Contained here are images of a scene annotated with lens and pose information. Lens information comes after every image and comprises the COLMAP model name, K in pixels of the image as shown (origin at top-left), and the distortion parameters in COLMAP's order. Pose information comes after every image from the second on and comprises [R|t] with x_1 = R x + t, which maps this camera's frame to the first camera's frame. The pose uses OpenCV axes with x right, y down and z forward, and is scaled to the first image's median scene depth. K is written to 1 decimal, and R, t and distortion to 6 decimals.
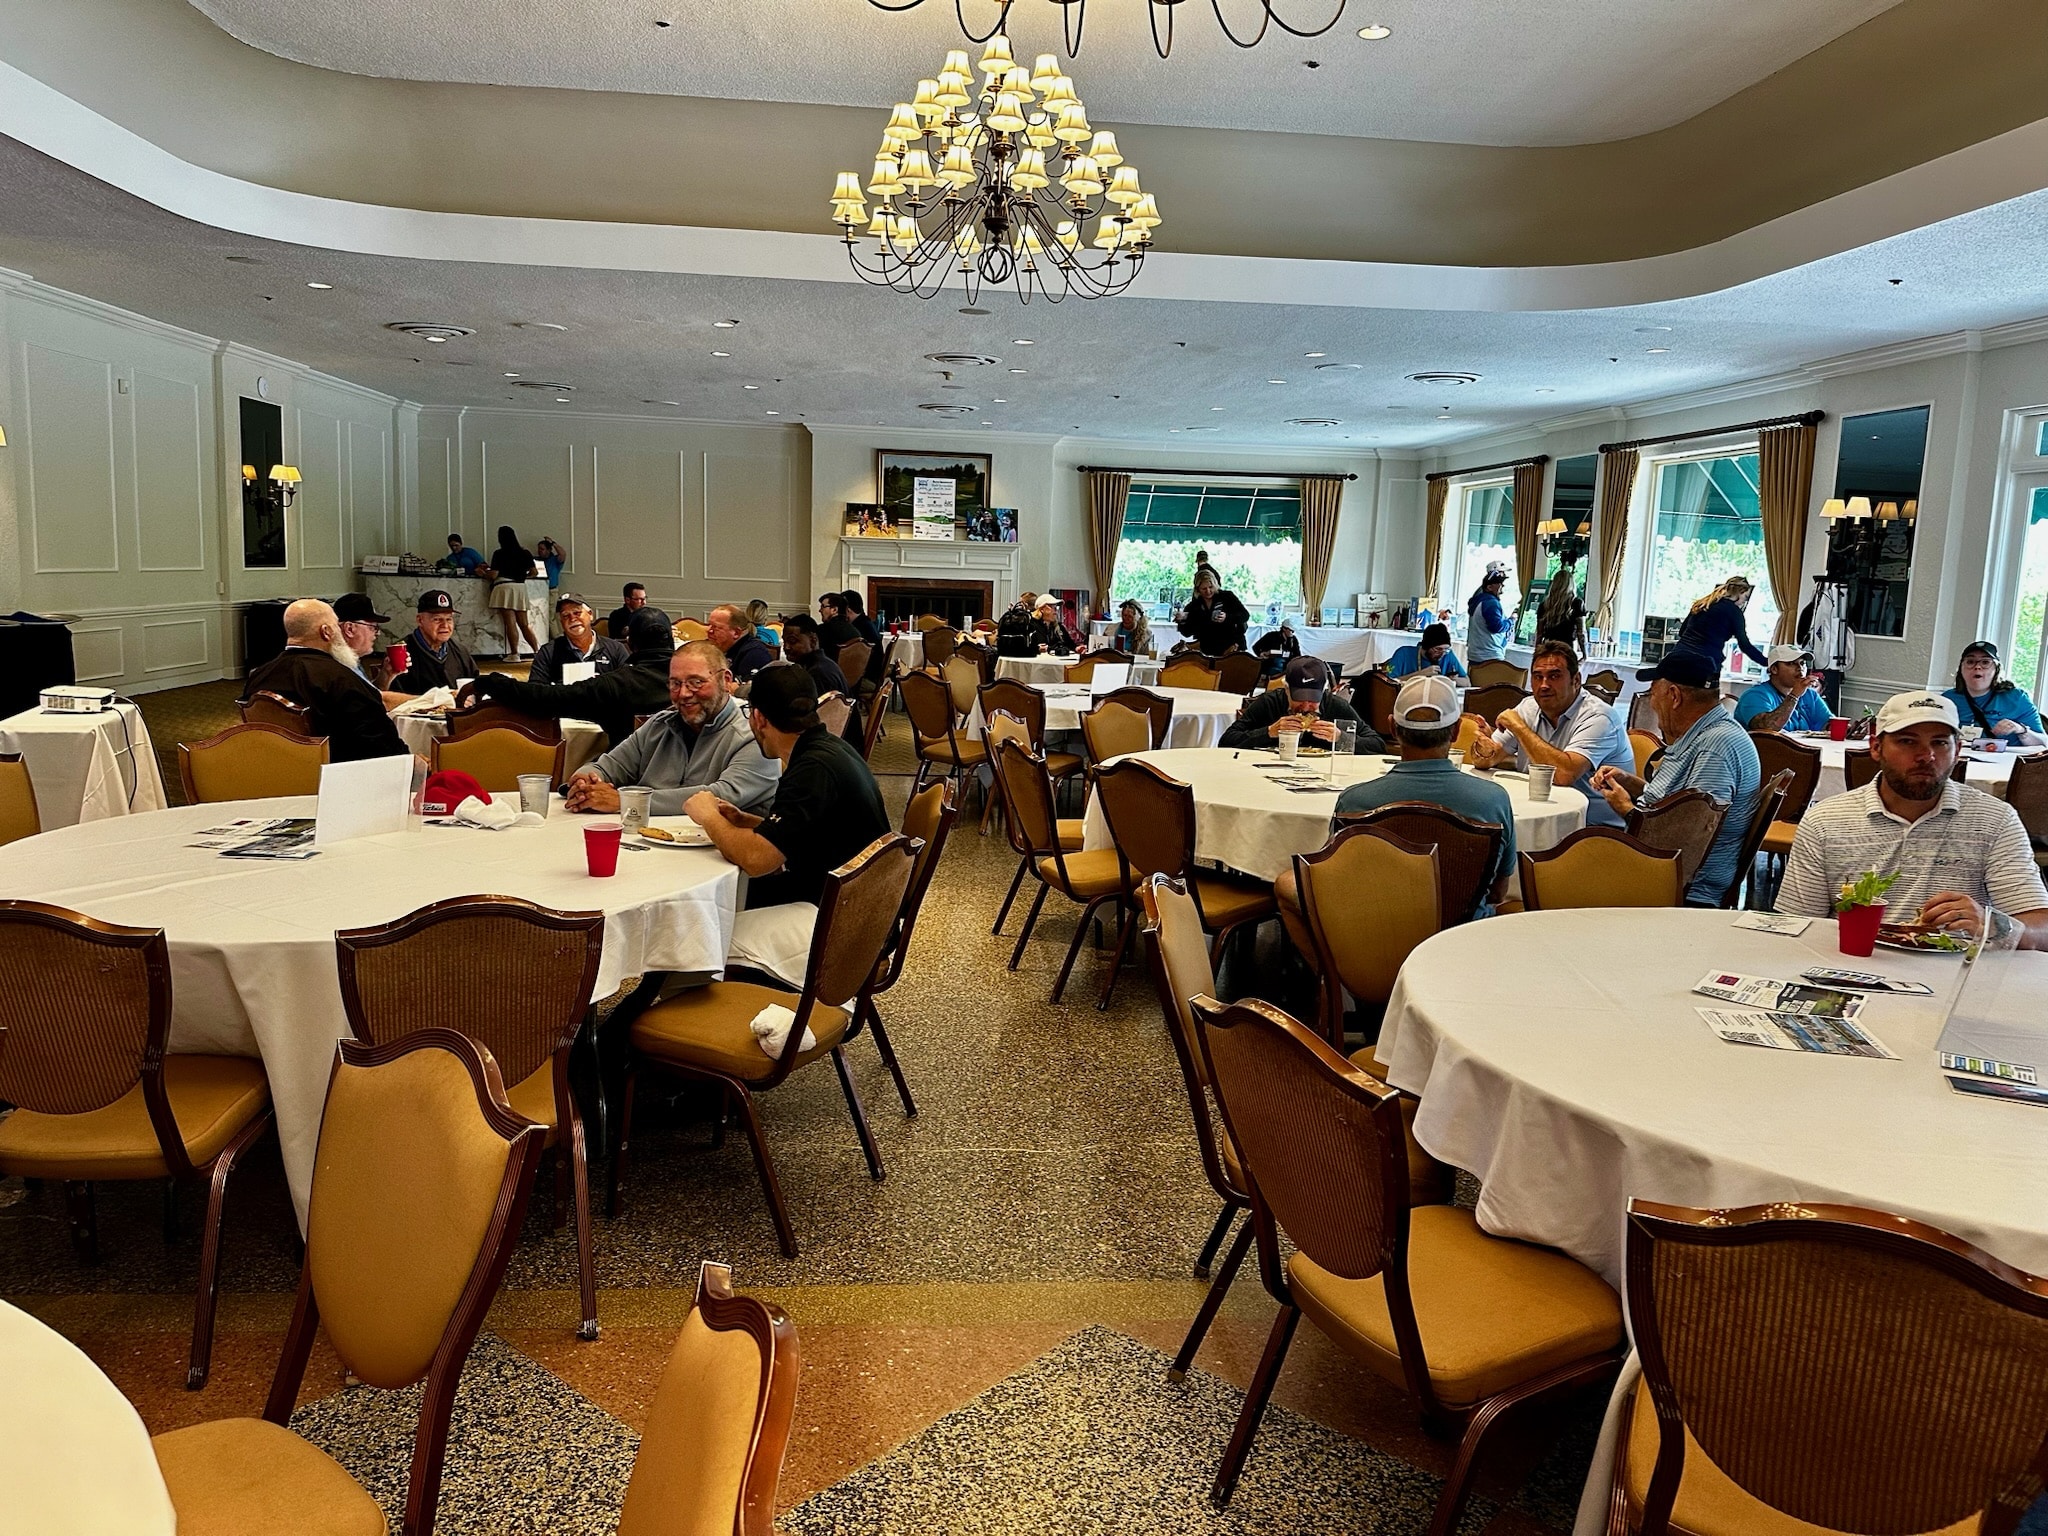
lens RADIAL K [[1411.4, 0, 1017.3], [0, 1411.4, 759.1], [0, 0, 1]] dist [0.133801, -0.248779]
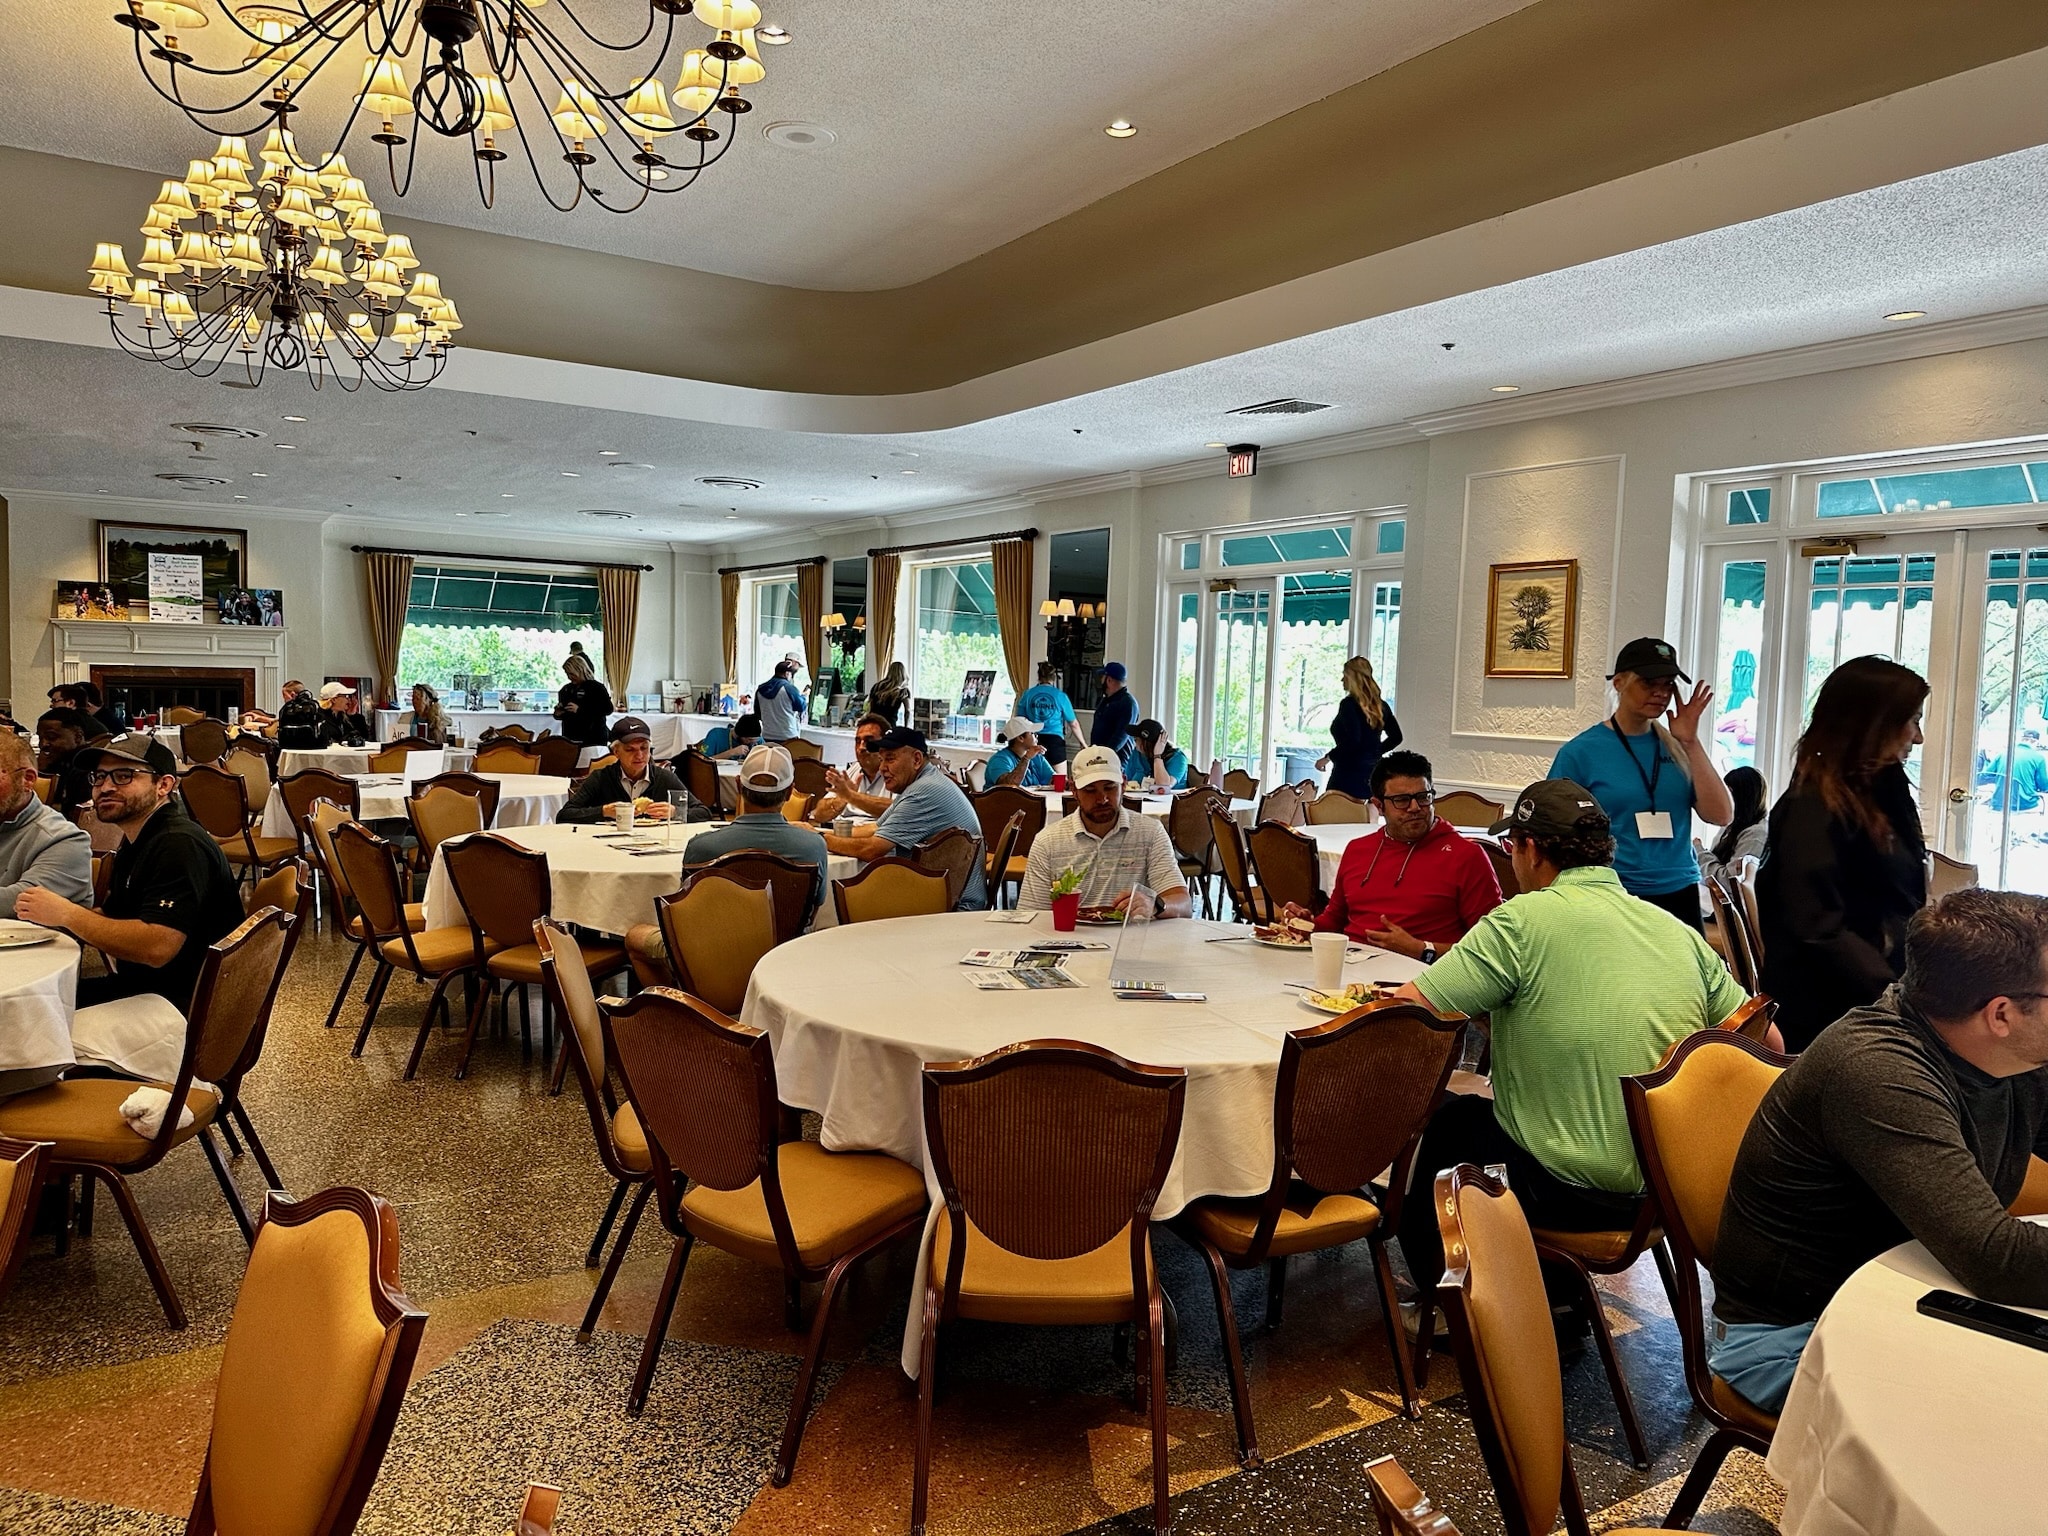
lens RADIAL K [[1420.9, 0, 1031.7], [0, 1420.9, 770.7], [0, 0, 1]] dist [0.055576, -0.057234]
pose [[0.881159, -0.040687, 0.471066, -0.042537], [0.065436, 0.997197, -0.036272, 0.013125], [-0.468270, 0.062786, 0.881352, -0.101221]]
